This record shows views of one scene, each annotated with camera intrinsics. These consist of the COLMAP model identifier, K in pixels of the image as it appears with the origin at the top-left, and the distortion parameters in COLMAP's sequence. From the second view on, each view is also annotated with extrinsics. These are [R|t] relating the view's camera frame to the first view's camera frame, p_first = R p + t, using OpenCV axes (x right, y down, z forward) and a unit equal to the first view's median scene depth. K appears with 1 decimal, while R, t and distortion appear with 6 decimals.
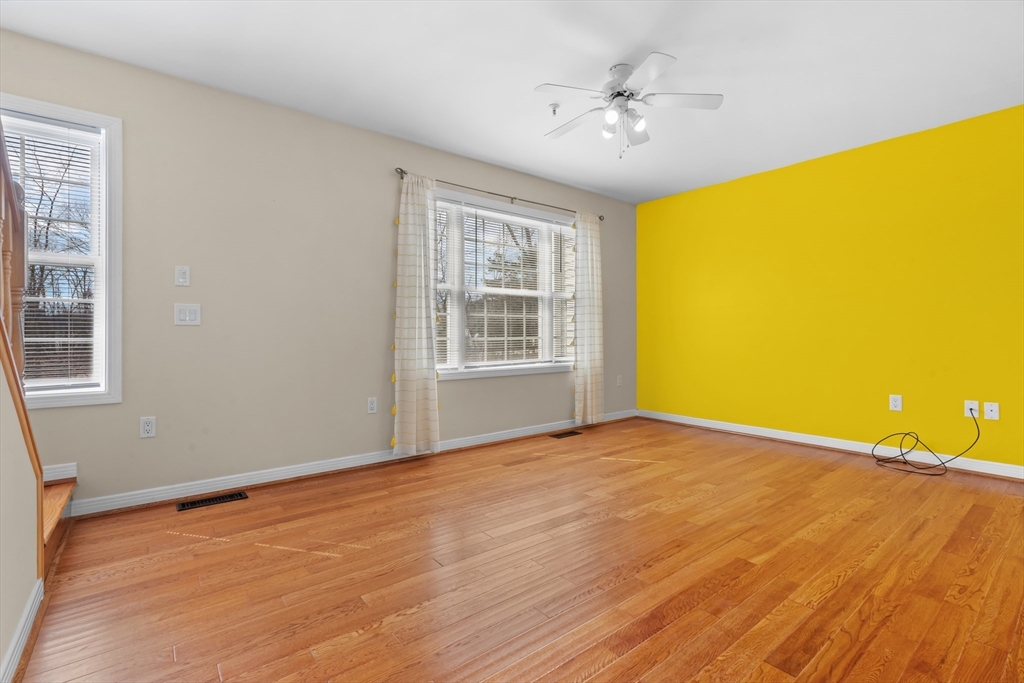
lens RADIAL K [[464.4, 0, 512.0], [0, 464.4, 341.5], [0, 0, 1]] dist [-0.000294, -0.000056]
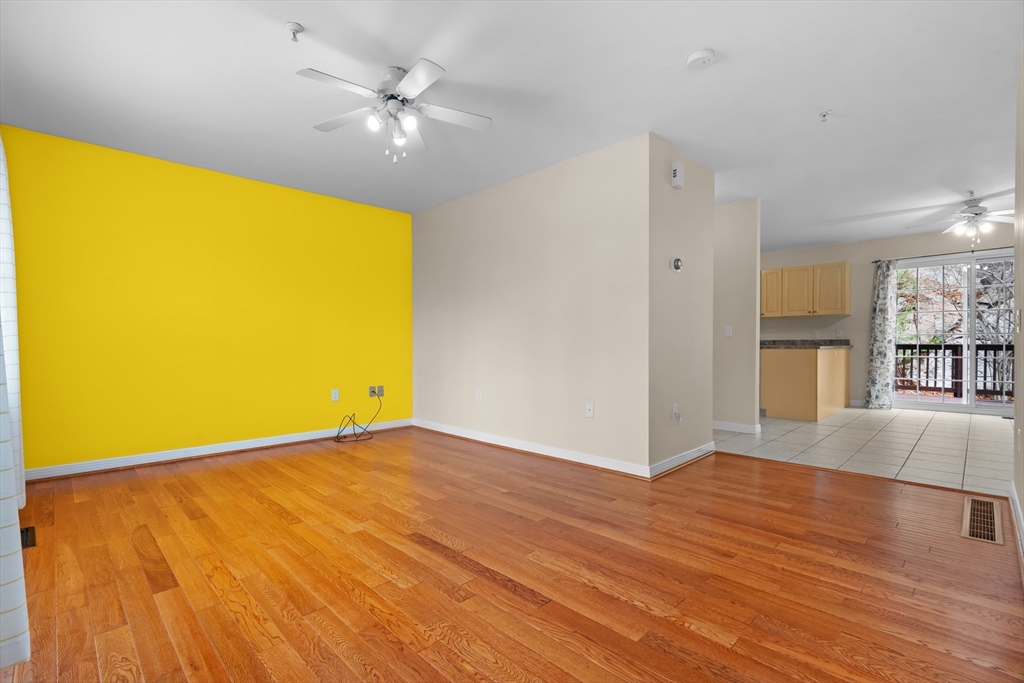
lens RADIAL K [[467.0, 0, 509.9], [0, 467.0, 345.5], [0, 0, 1]] dist [0.001121, -0.000047]
pose [[-0.107834, -0.000963, 0.994168, -0.770794], [0.014762, 0.999888, 0.002570, -0.008768], [-0.994059, 0.014953, -0.107808, 0.869319]]
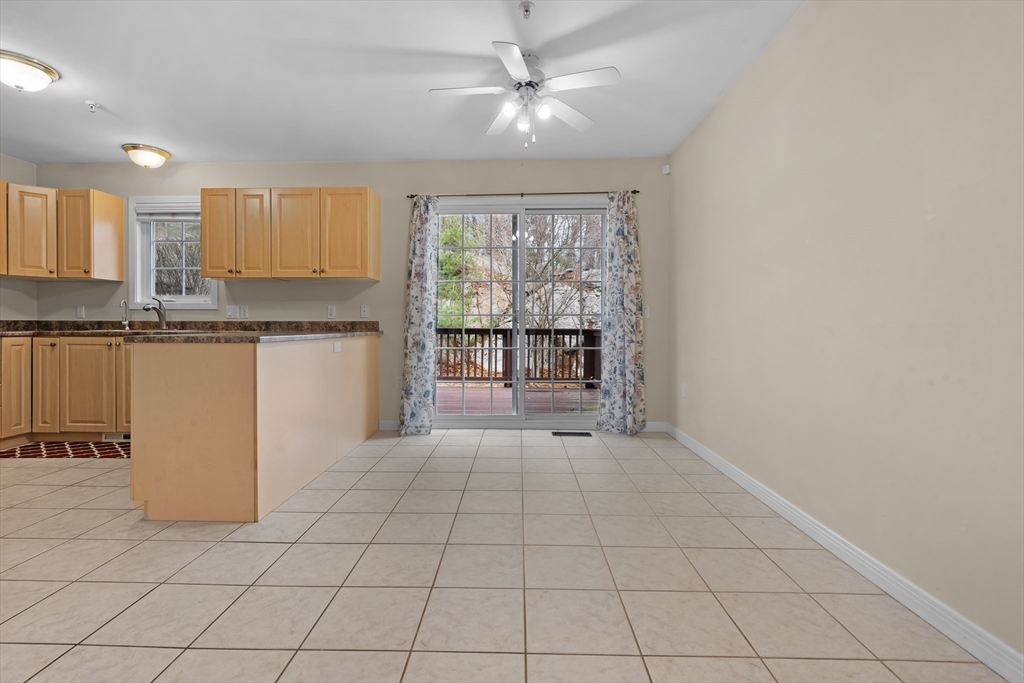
lens RADIAL K [[467.0, 0, 509.9], [0, 467.0, 345.5], [0, 0, 1]] dist [0.001121, -0.000047]
pose [[-0.768604, -0.022933, 0.639314, -0.500299], [0.011329, 0.998713, 0.049445, -0.006391], [-0.639625, 0.045246, -0.767355, 0.546375]]
